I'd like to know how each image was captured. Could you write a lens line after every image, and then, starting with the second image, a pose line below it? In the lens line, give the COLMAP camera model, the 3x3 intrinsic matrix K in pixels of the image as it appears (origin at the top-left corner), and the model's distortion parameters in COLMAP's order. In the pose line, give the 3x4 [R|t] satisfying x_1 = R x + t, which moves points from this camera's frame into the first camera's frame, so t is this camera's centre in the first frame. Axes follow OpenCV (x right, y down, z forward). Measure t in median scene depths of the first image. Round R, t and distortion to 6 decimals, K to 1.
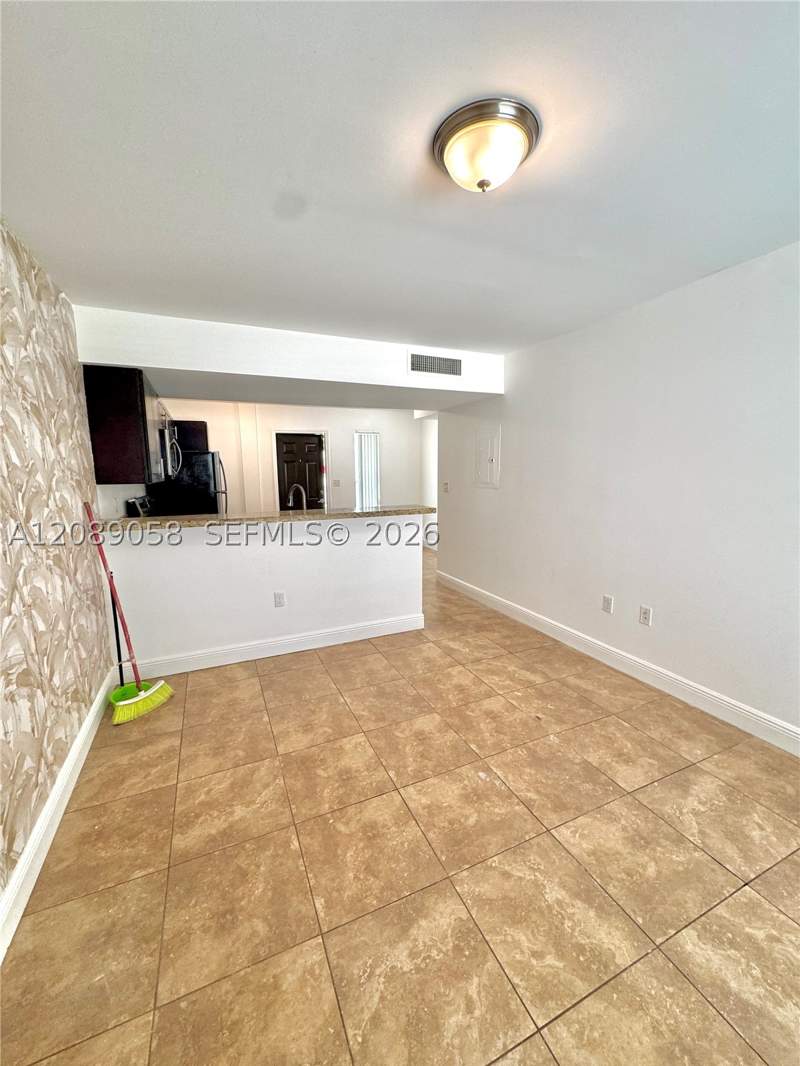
lens RADIAL K [[425.6, 0, 400.0], [0, 425.6, 533.0], [0, 0, 1]] dist [-0.000571, 0.000591]
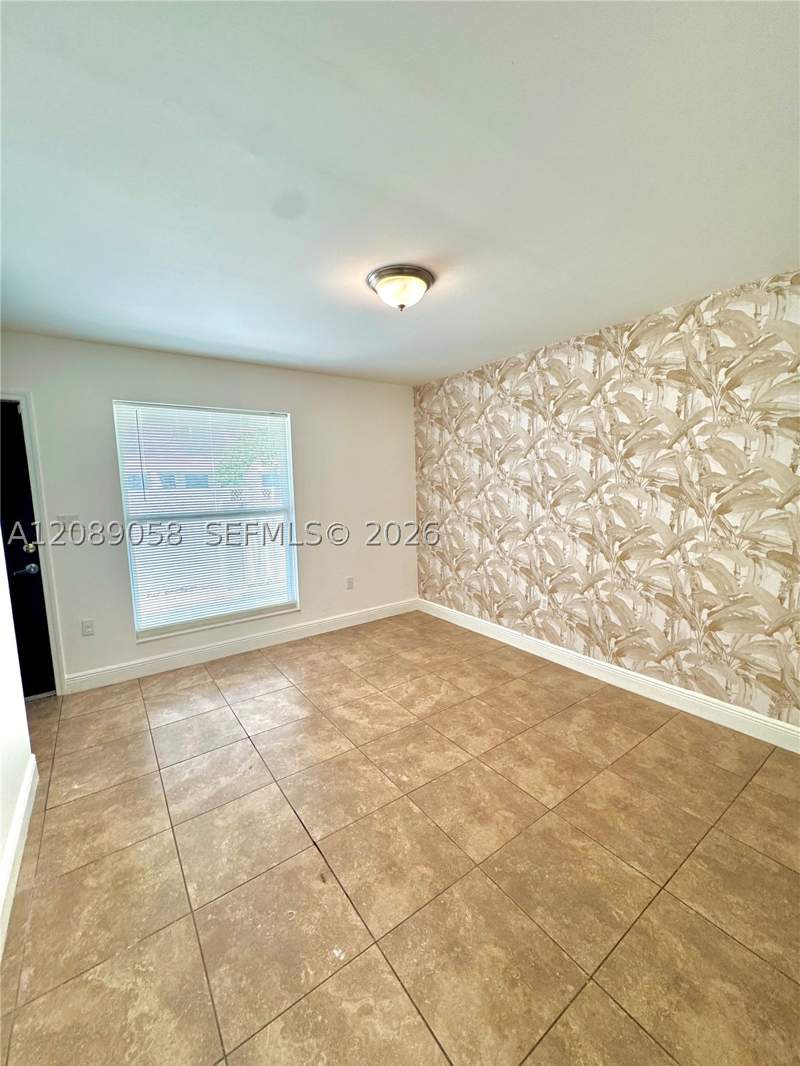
lens RADIAL K [[425.6, 0, 400.0], [0, 425.6, 533.0], [0, 0, 1]] dist [-0.000571, 0.000591]
pose [[-0.978809, 0.055638, -0.197072, 0.383356], [0.000437, 0.962947, 0.269690, -0.301513], [0.204775, 0.263889, -0.942566, 1.854575]]
